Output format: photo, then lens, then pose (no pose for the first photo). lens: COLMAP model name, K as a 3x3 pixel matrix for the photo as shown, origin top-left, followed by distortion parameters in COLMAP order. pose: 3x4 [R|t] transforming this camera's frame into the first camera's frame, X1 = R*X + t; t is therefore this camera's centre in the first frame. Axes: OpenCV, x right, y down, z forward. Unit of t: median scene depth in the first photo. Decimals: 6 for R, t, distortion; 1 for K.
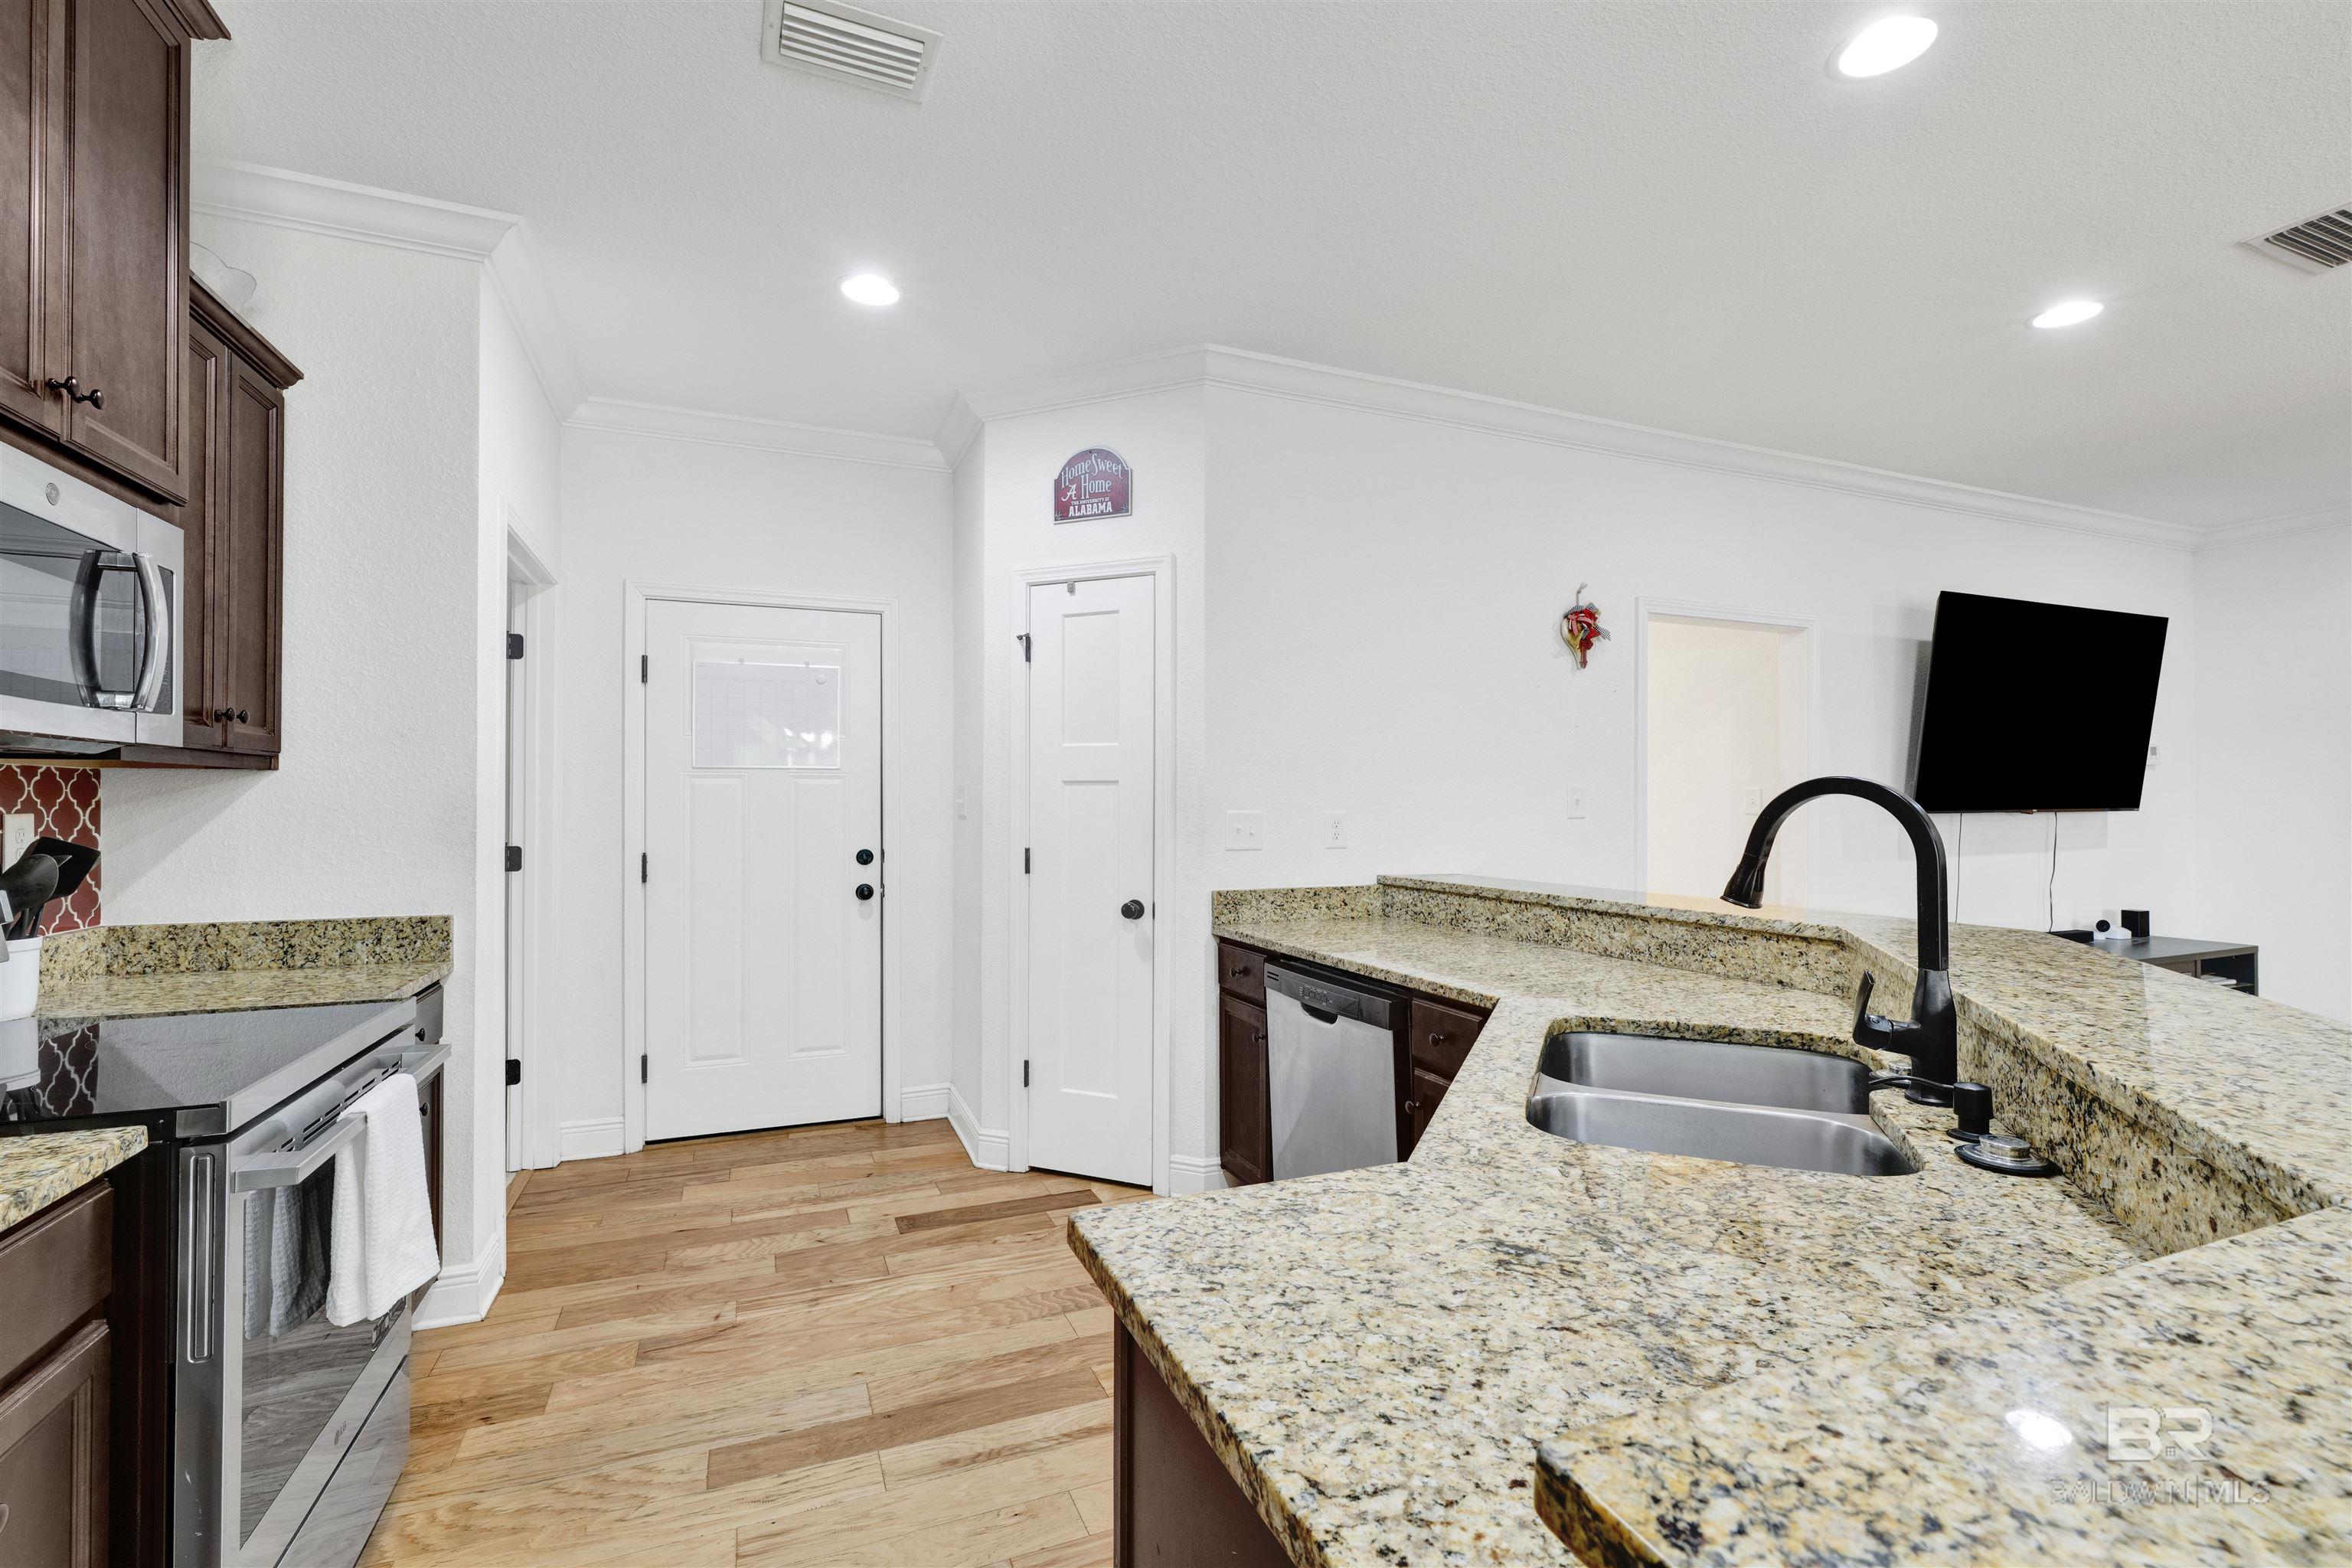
lens RADIAL K [[1018.0, 0, 1179.1], [0, 1018.0, 795.0], [0, 0, 1]] dist [-0.002398, 0.000513]
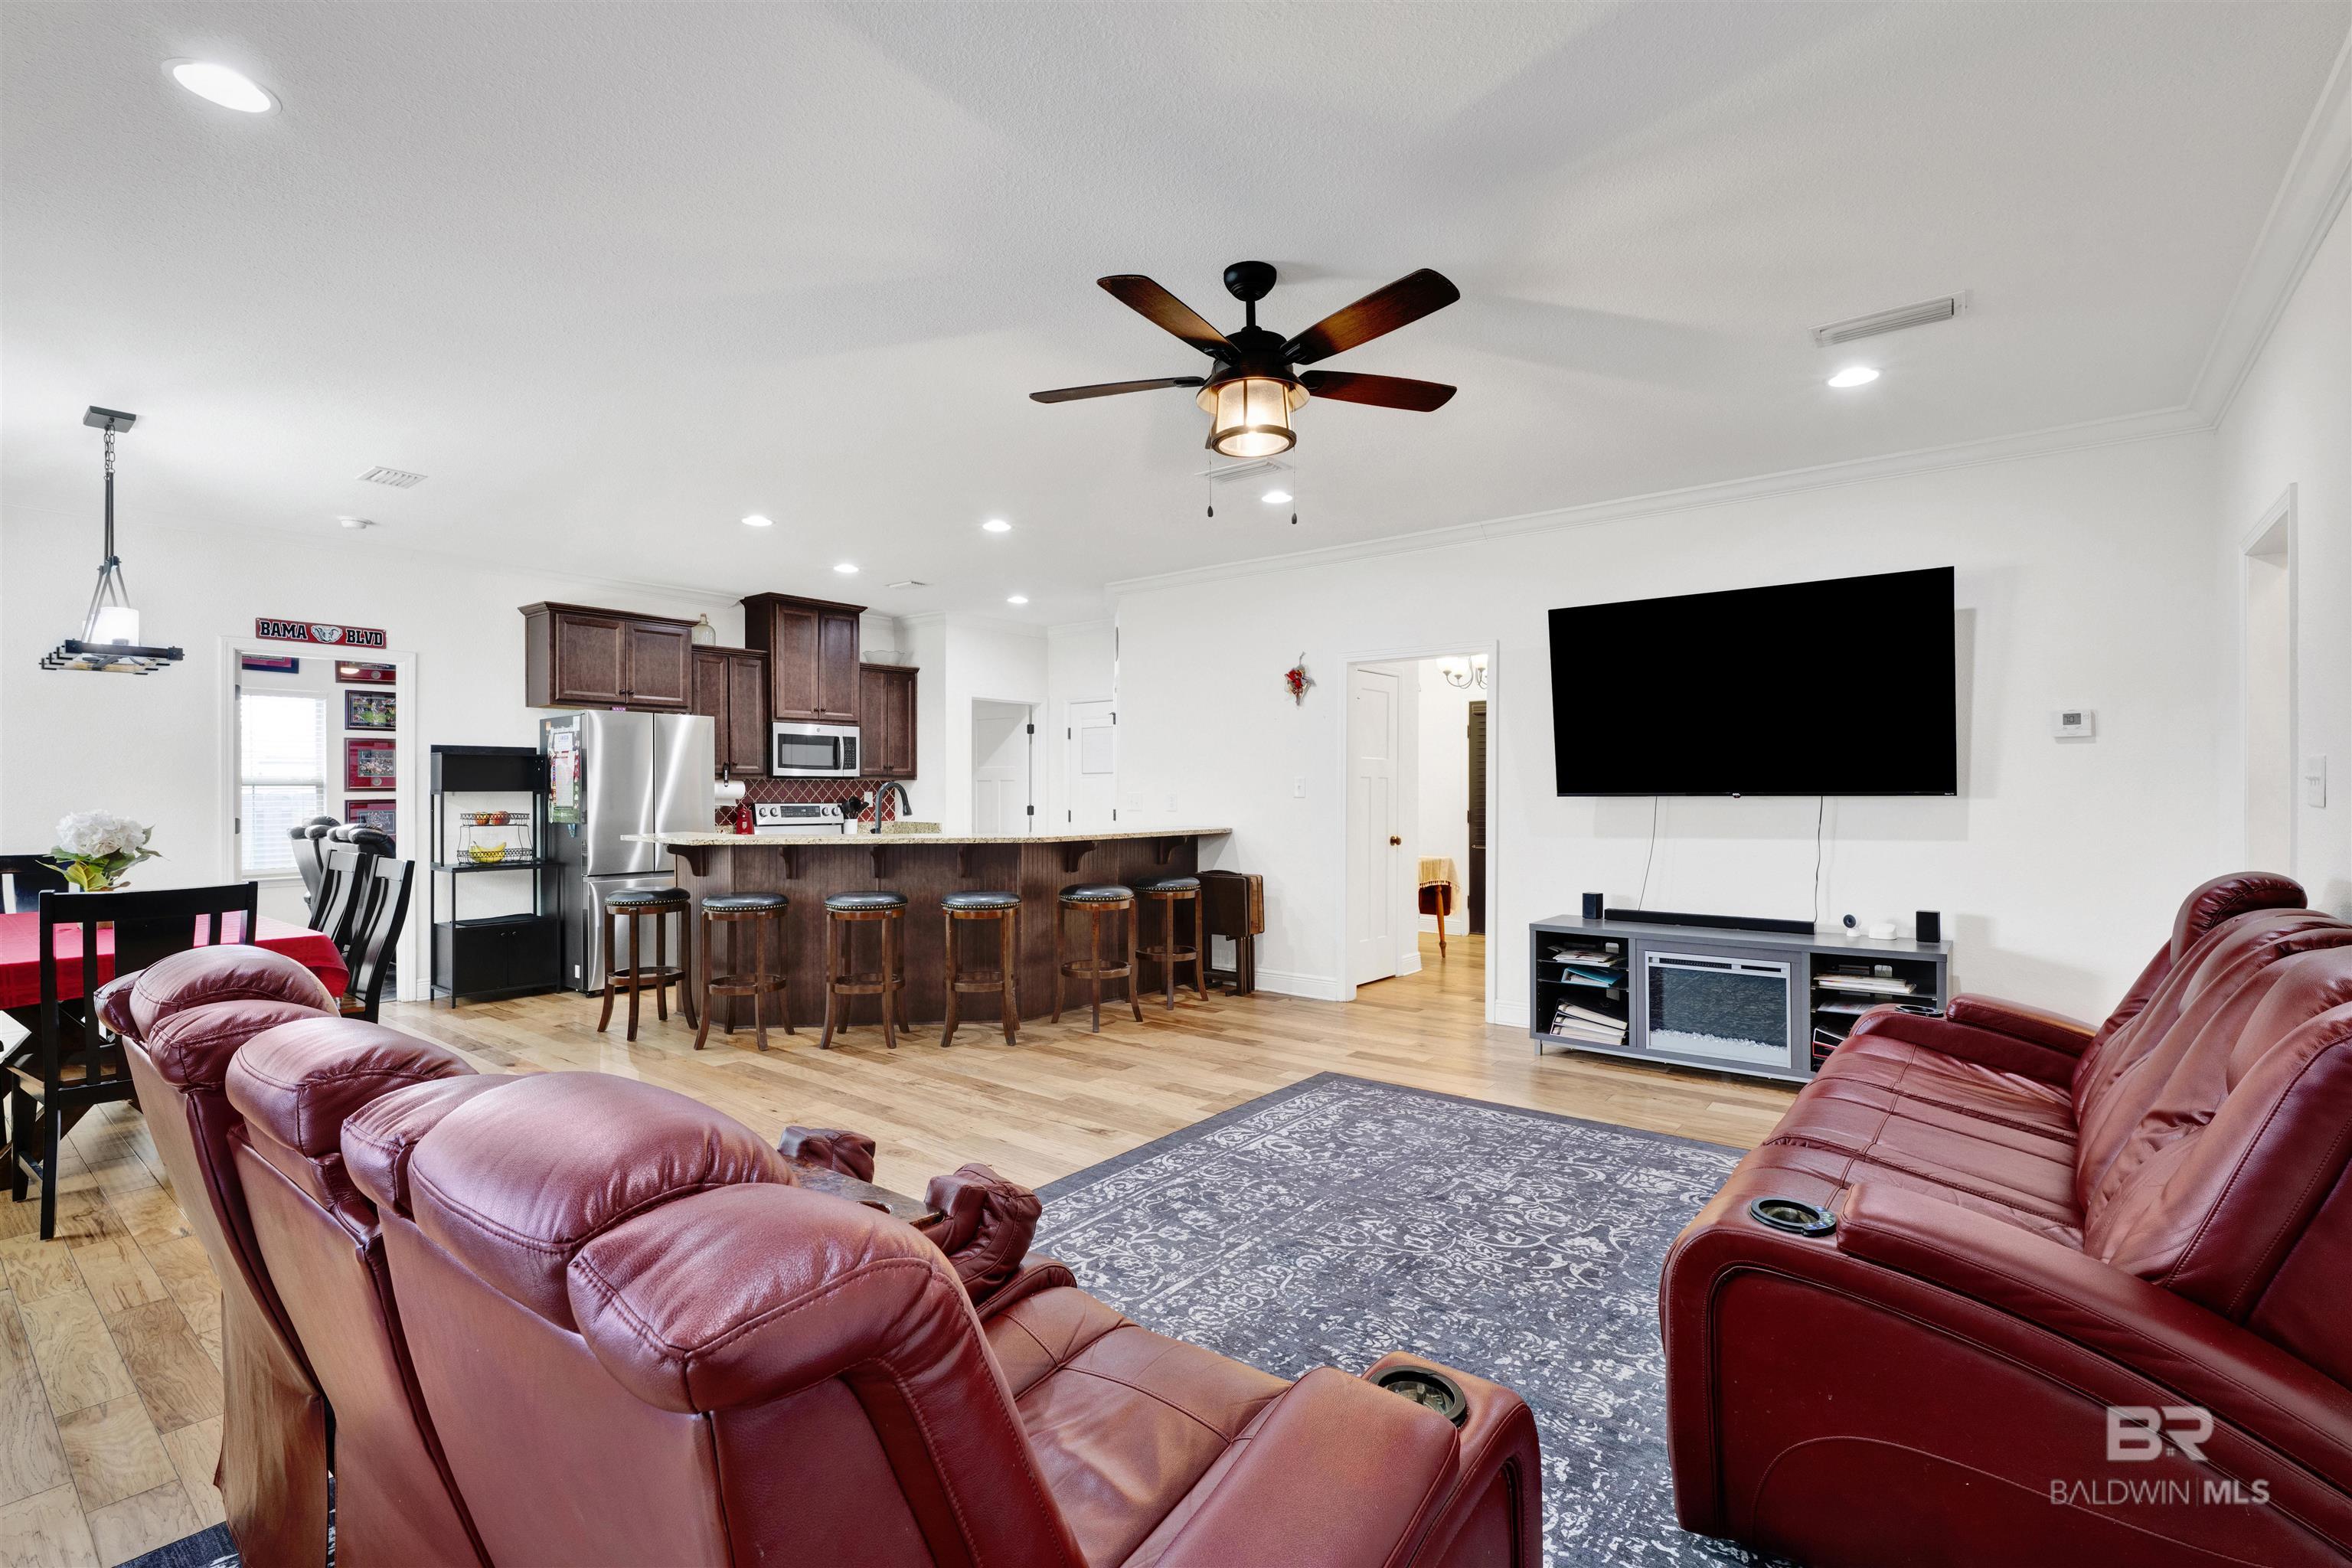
lens RADIAL K [[1030.5, 0, 1161.6], [0, 1030.5, 789.8], [0, 0, 1]] dist [-0.002922, 0.001351]
pose [[0.470622, 0.001094, -0.882334, 1.936769], [0.009814, 0.999931, 0.006474, -0.003152], [0.882280, -0.011706, 0.470579, 0.034839]]
